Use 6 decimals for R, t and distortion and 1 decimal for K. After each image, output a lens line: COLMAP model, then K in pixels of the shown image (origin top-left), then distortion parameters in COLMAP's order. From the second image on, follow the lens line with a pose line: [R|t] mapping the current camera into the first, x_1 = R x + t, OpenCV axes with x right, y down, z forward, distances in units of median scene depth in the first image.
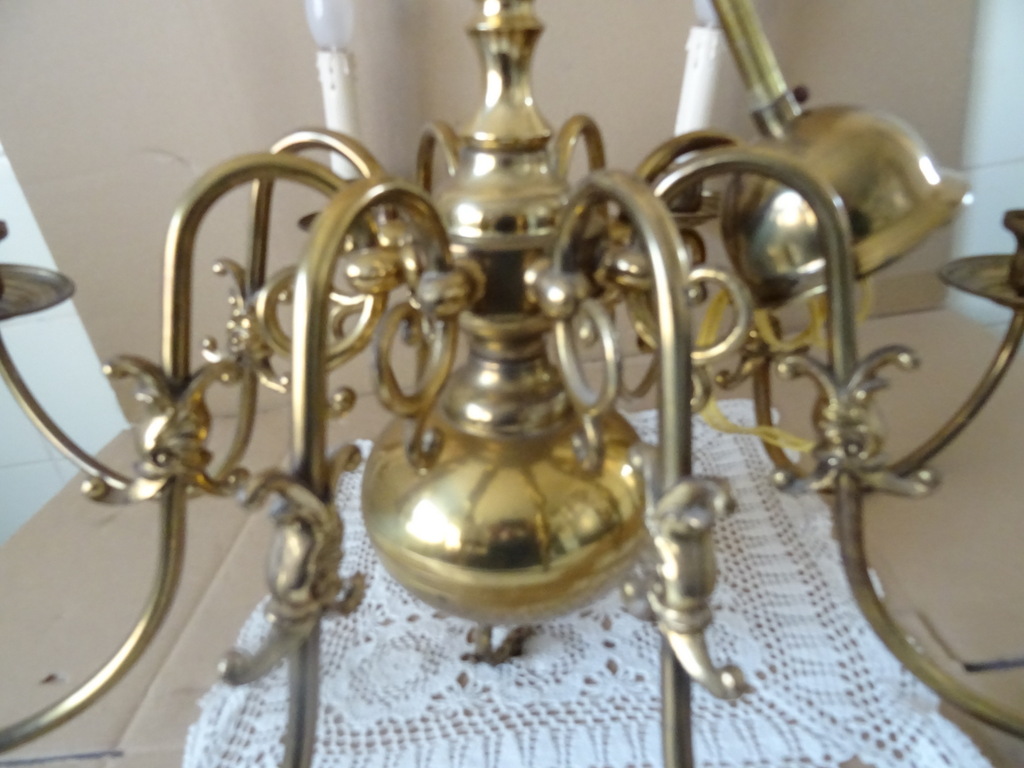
lens RADIAL K [[723.7, 0, 512.0], [0, 723.7, 384.0], [0, 0, 1]] dist [0.000759, 0.000579]
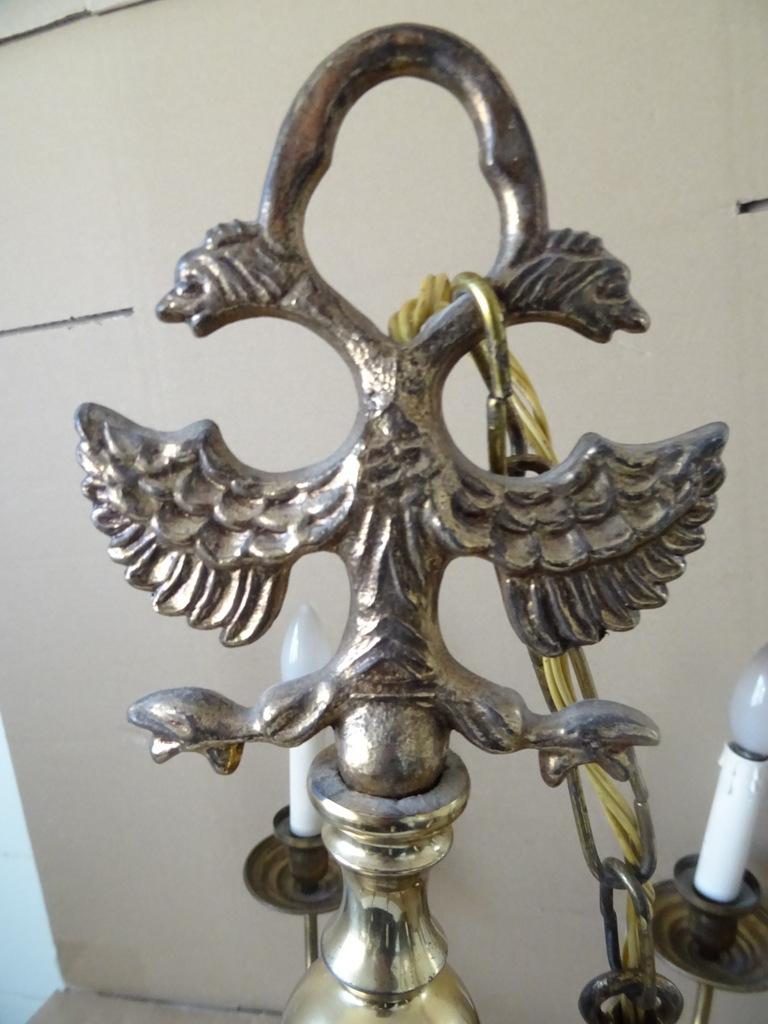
lens RADIAL K [[717.4, 0, 384.0], [0, 717.4, 512.0], [0, 0, 1]] dist [-0.000051, 0.001503]
pose [[0.967527, 0.085866, -0.237735, 0.085815], [-0.145459, 0.958331, -0.245851, -0.925665], [0.206719, 0.272449, 0.939702, 0.199742]]
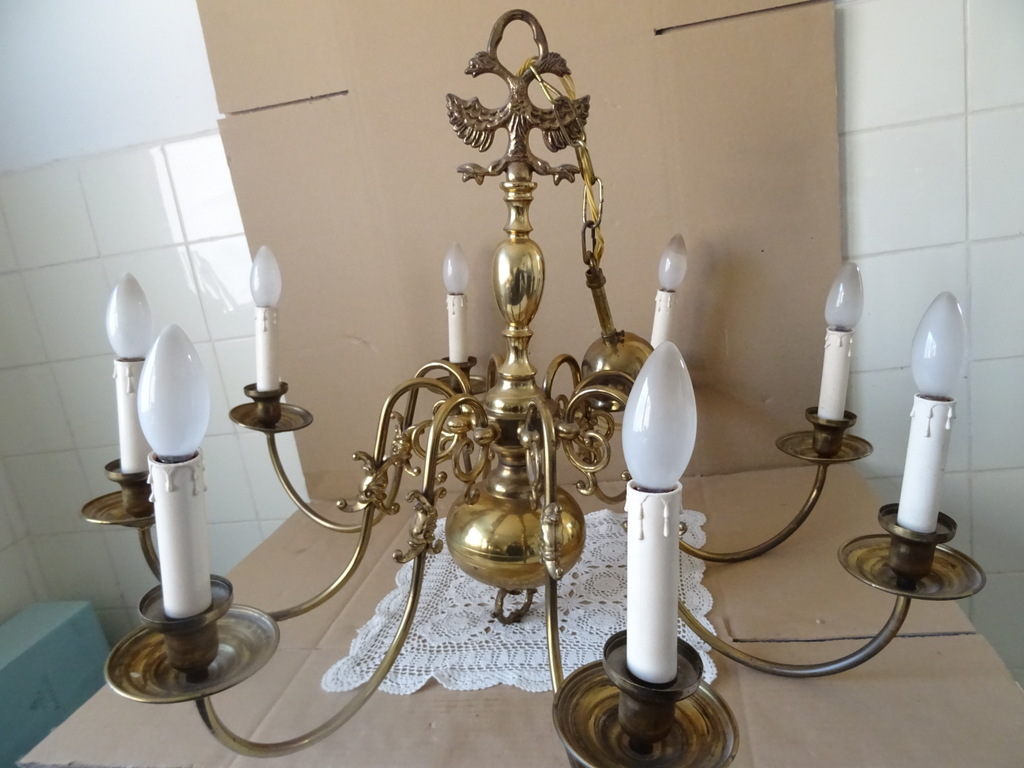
lens RADIAL K [[717.4, 0, 512.0], [0, 717.4, 384.0], [0, 0, 1]] dist [-0.000051, 0.001503]
pose [[0.987180, 0.053767, -0.150285, 0.326209], [-0.079982, 0.981448, -0.174249, 0.112947], [0.138128, 0.184035, 0.973166, -1.293090]]
